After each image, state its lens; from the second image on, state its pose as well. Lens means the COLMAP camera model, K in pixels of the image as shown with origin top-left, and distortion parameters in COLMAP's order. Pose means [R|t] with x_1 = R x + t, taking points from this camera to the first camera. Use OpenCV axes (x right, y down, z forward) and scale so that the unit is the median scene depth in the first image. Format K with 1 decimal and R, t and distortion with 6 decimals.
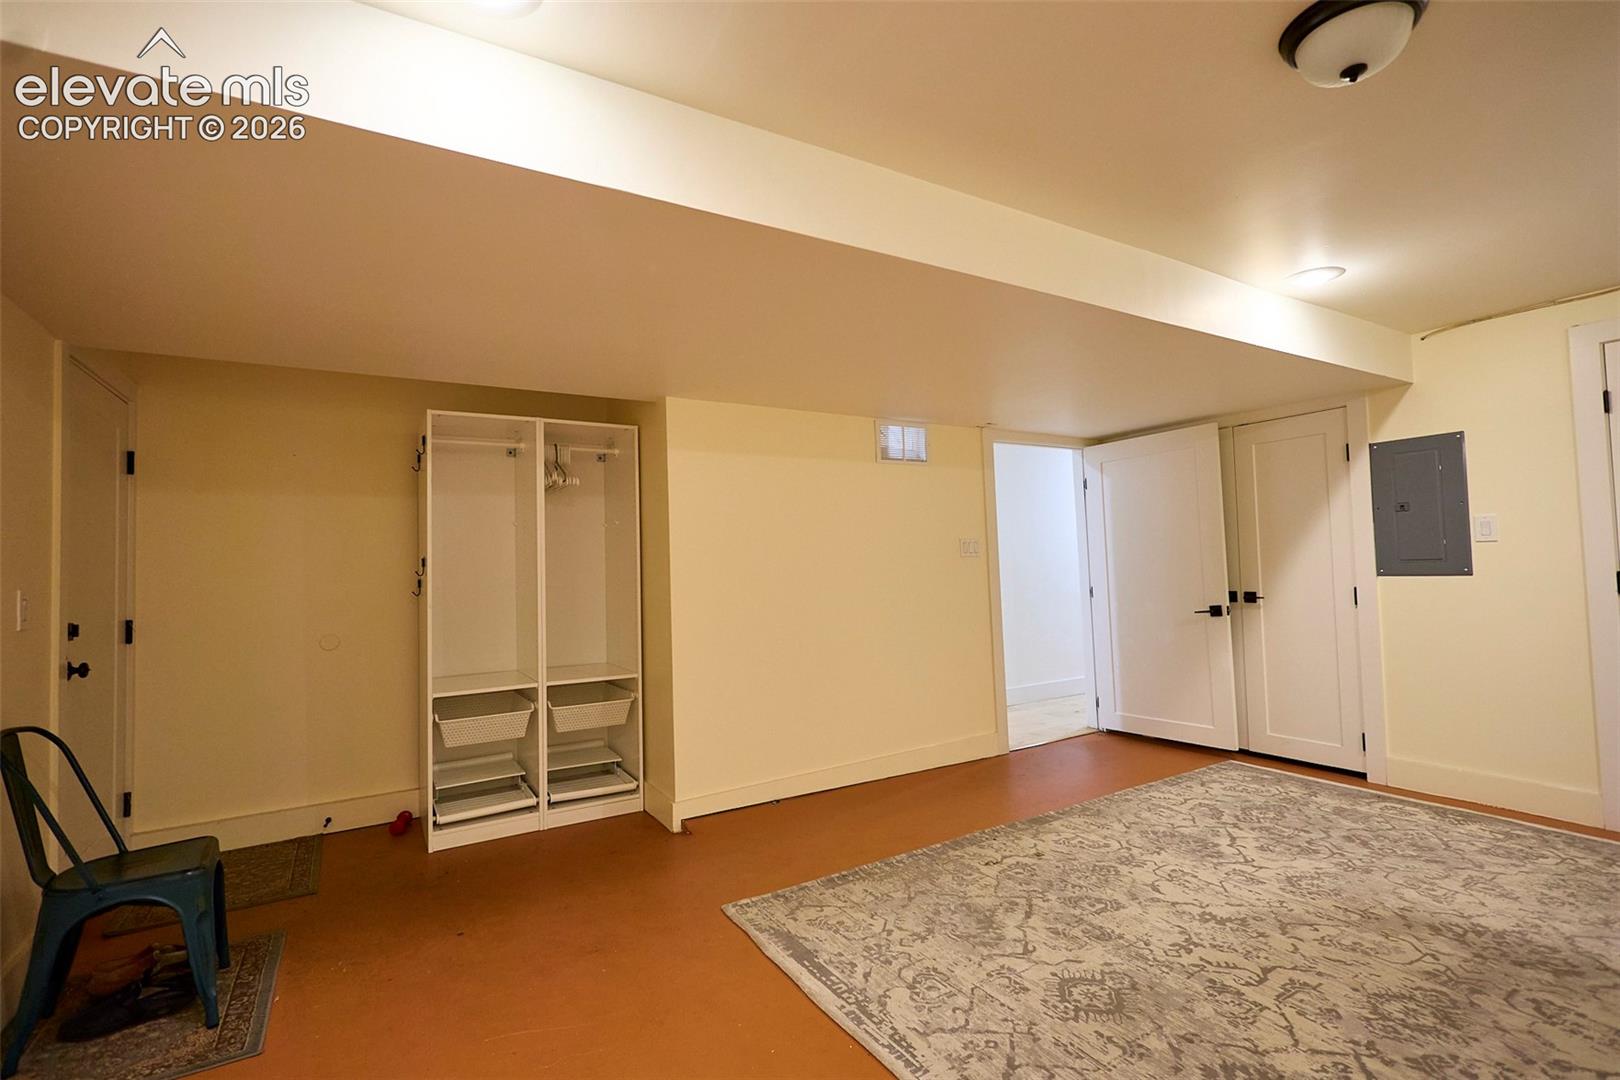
lens RADIAL K [[742.2, 0, 809.6], [0, 742.2, 539.7], [0, 0, 1]] dist [-0.000731, -0.000767]
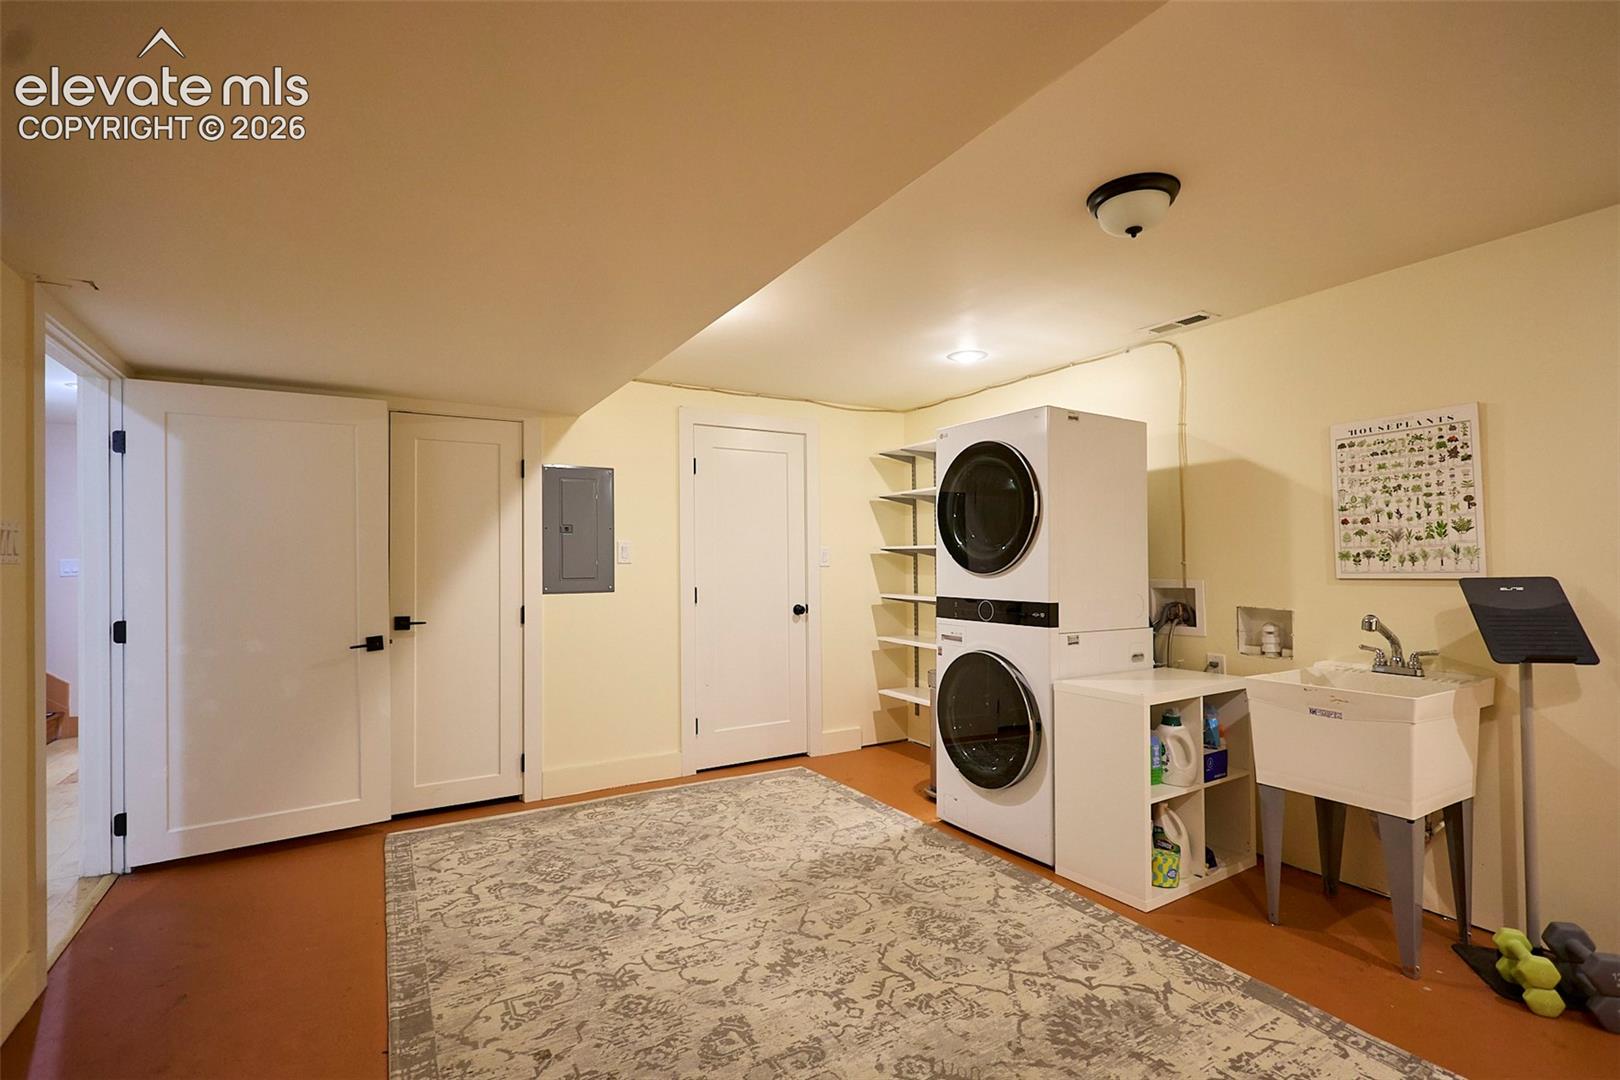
lens RADIAL K [[742.2, 0, 809.3], [0, 742.2, 542.2], [0, 0, 1]] dist [-0.000731, -0.000767]
pose [[0.001755, 0.058390, 0.998292, -0.308657], [-0.027667, 0.997915, -0.058319, 0.032187], [-0.999616, -0.027518, 0.003367, 0.755783]]
